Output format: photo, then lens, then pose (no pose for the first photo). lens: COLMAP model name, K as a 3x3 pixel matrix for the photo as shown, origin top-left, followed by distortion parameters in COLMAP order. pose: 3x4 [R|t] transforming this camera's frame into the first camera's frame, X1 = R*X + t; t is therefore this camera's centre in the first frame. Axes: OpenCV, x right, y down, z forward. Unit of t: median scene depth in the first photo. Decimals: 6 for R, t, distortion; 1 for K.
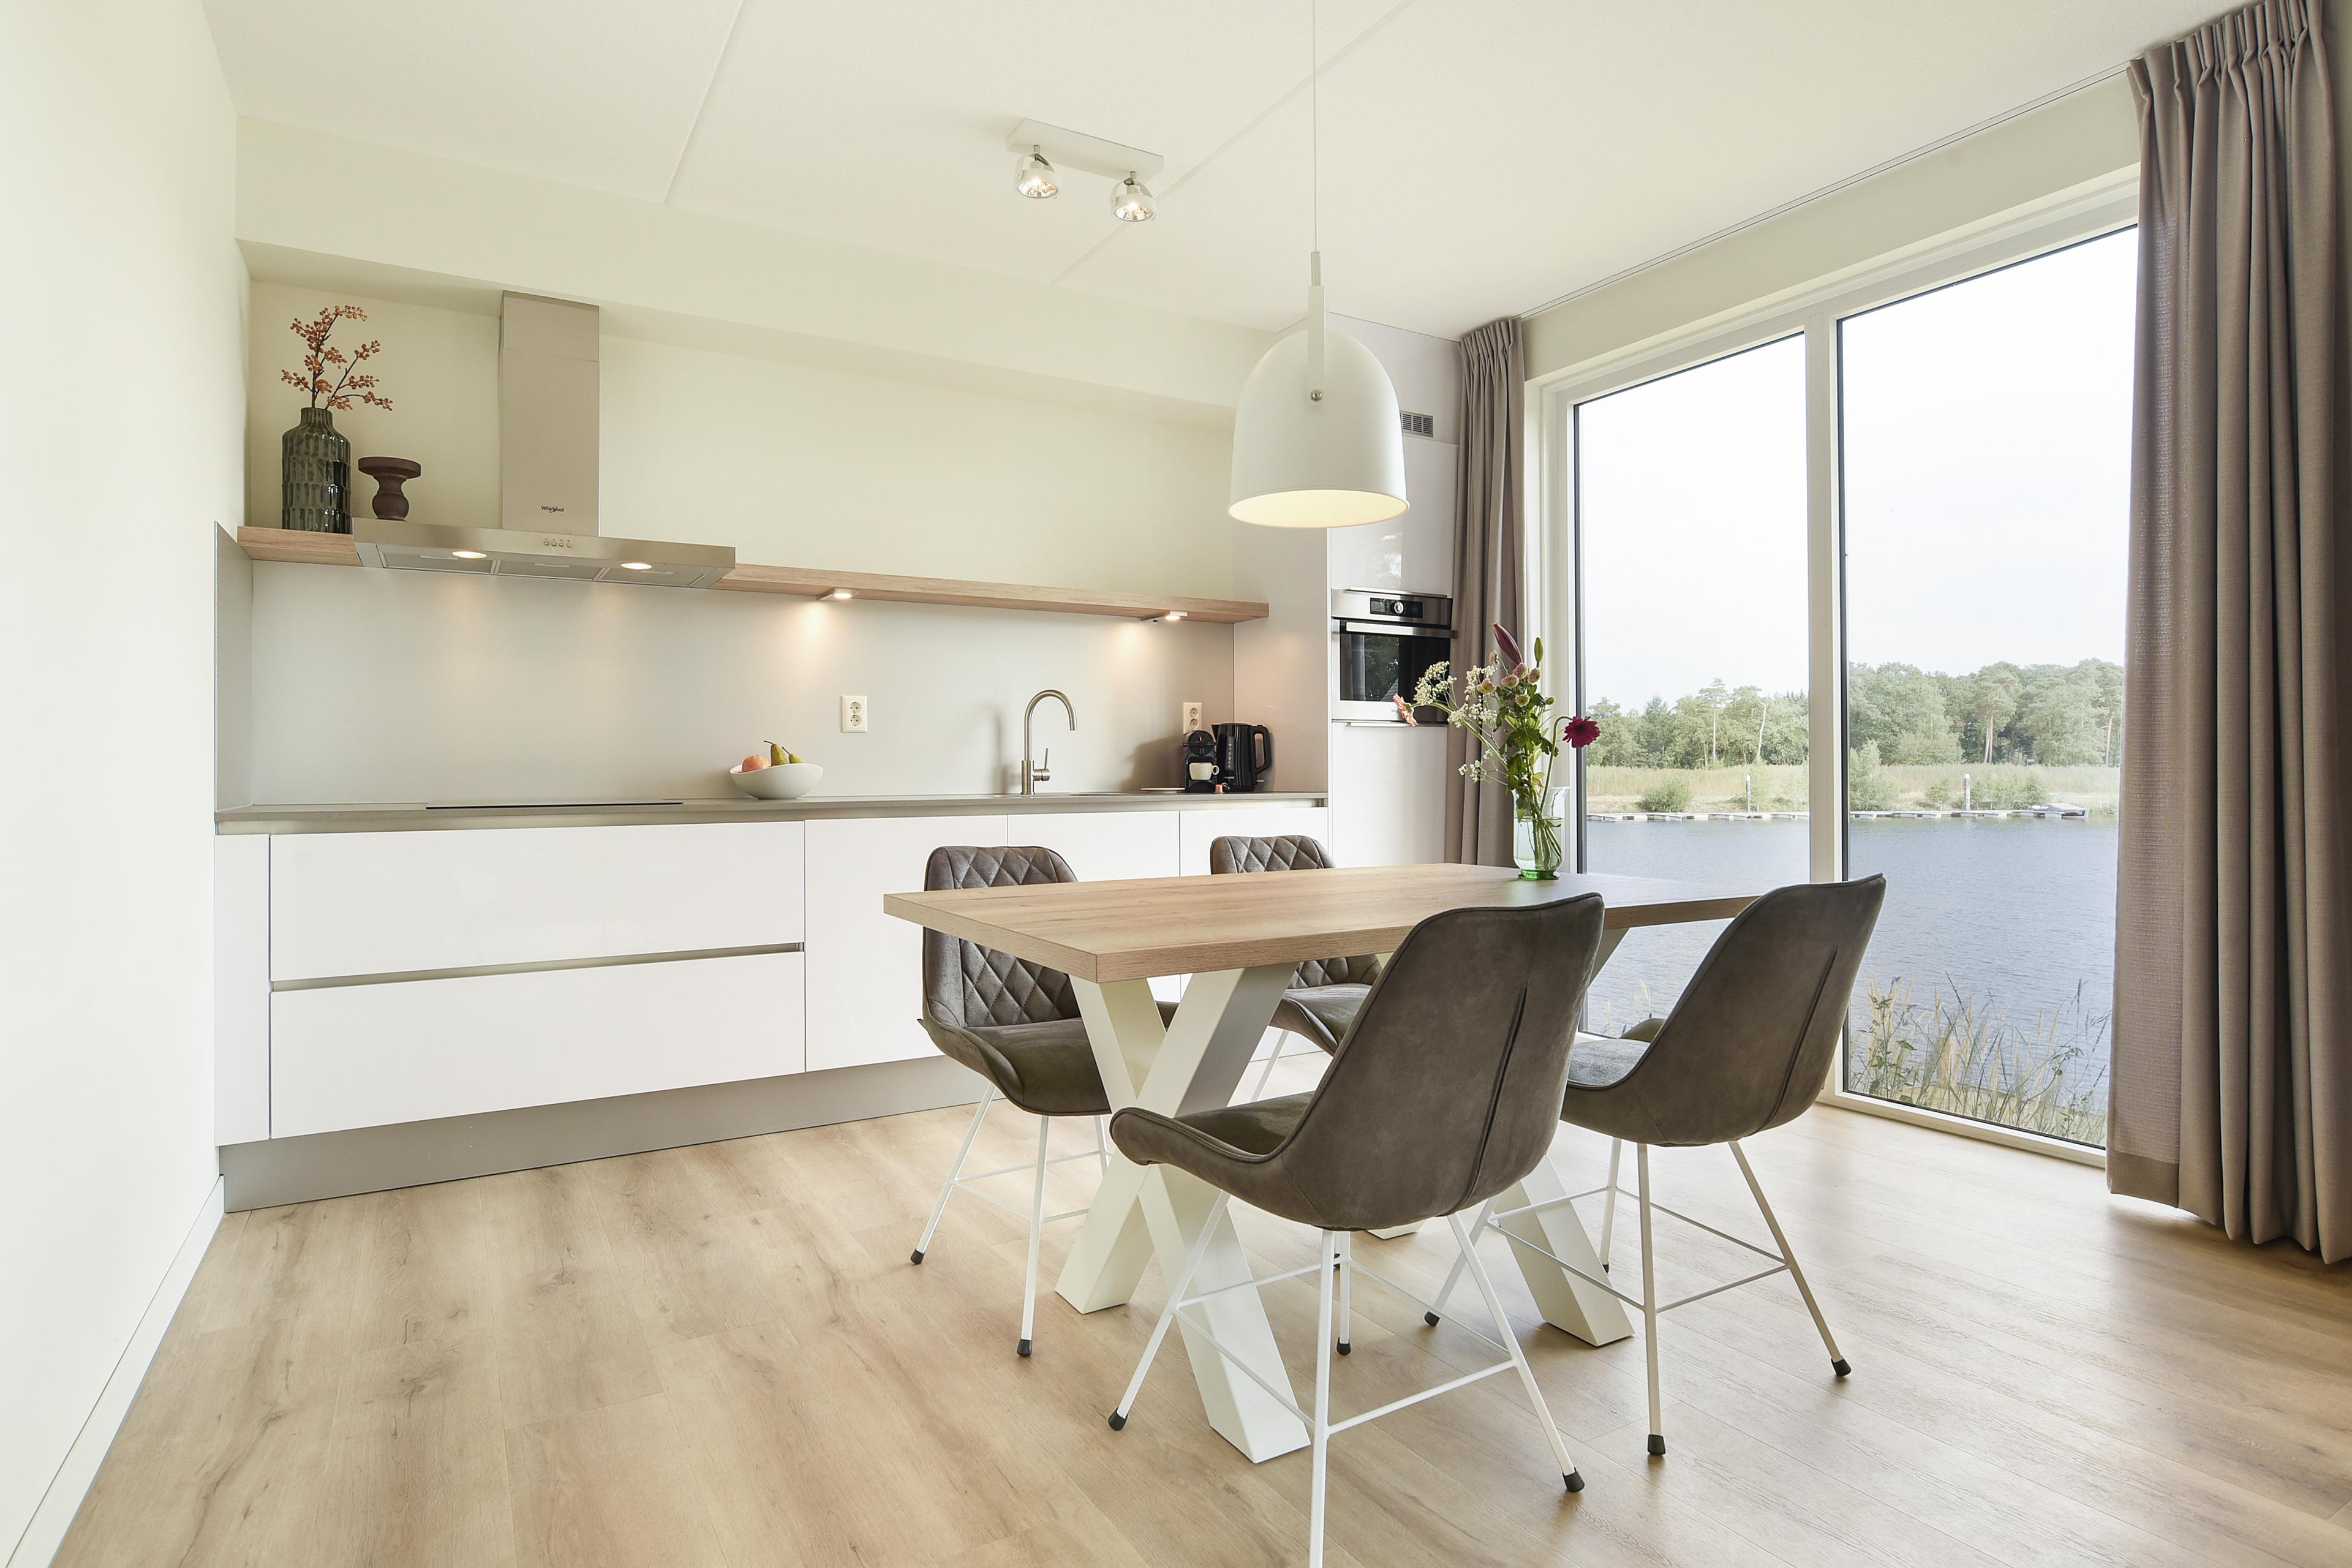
lens RADIAL K [[1242.5, 0, 1171.0], [0, 1242.5, 767.2], [0, 0, 1]] dist [0.001822, 0.001217]
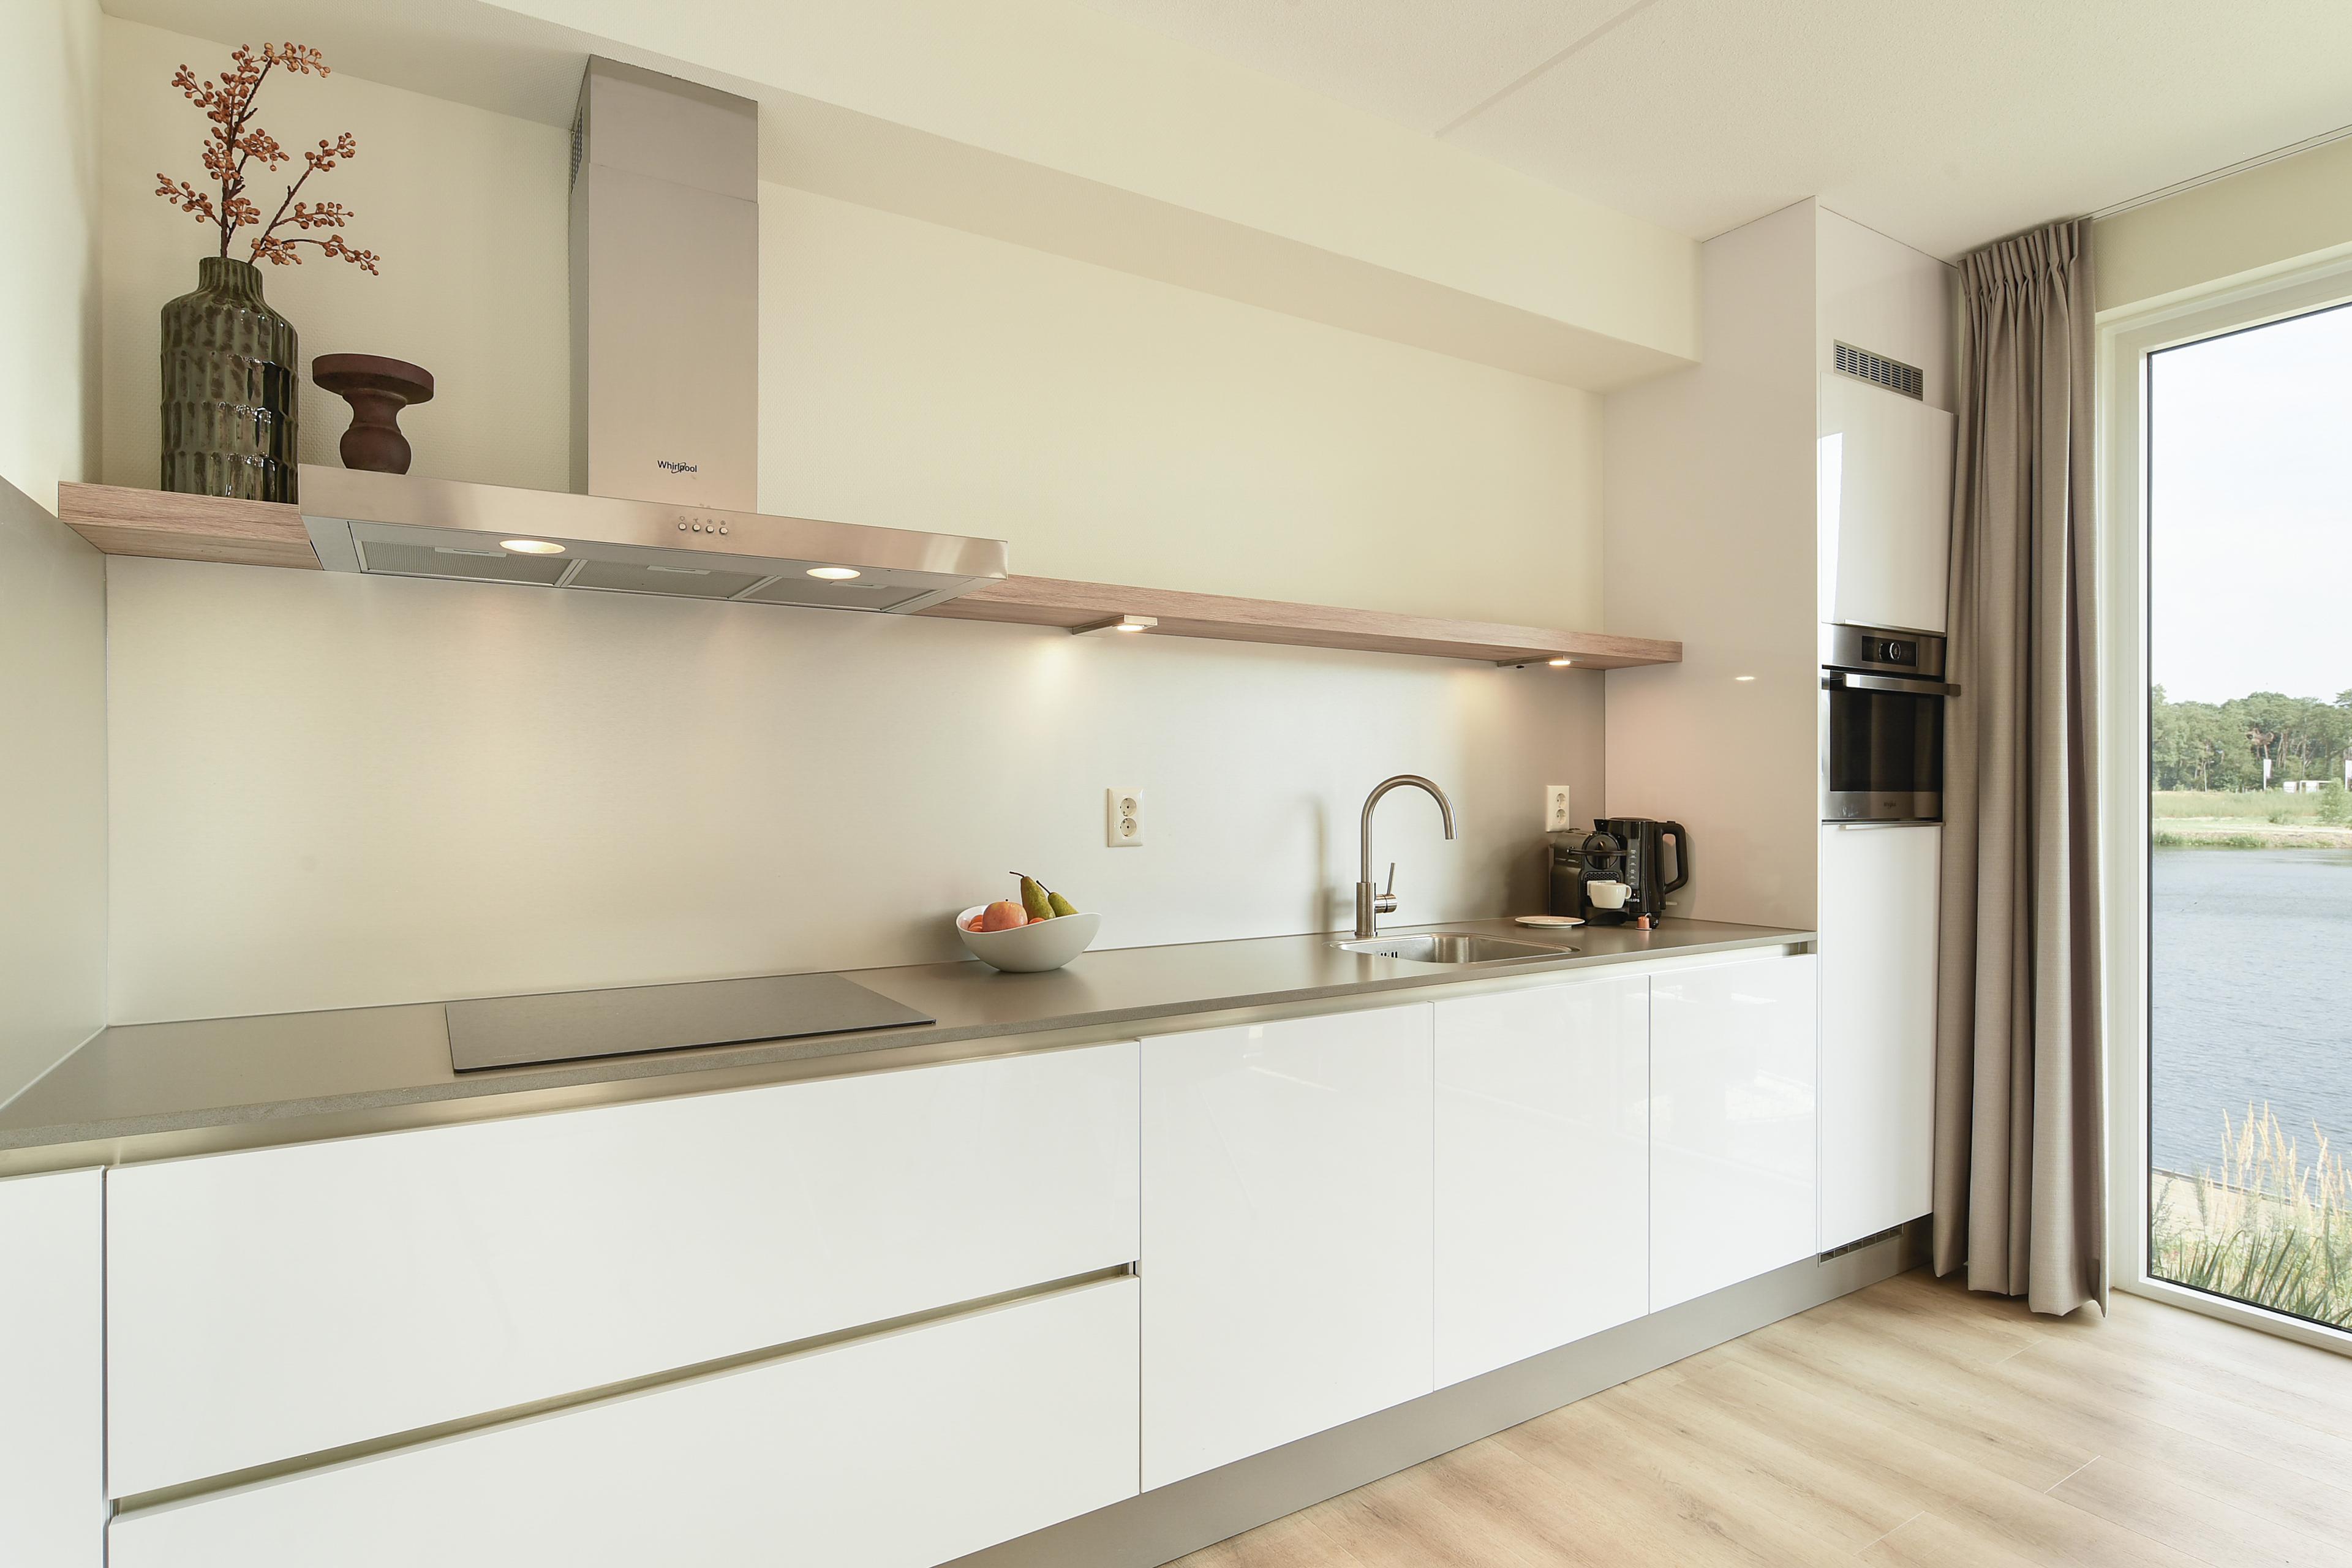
lens RADIAL K [[1242.5, 0, 1182.7], [0, 1242.5, 798.4], [0, 0, 1]] dist [0.001822, 0.001217]
pose [[0.999489, 0.006693, 0.031264, -0.250328], [-0.006982, 0.999934, 0.009144, -0.058905], [-0.031201, -0.009358, 0.999469, 0.383560]]
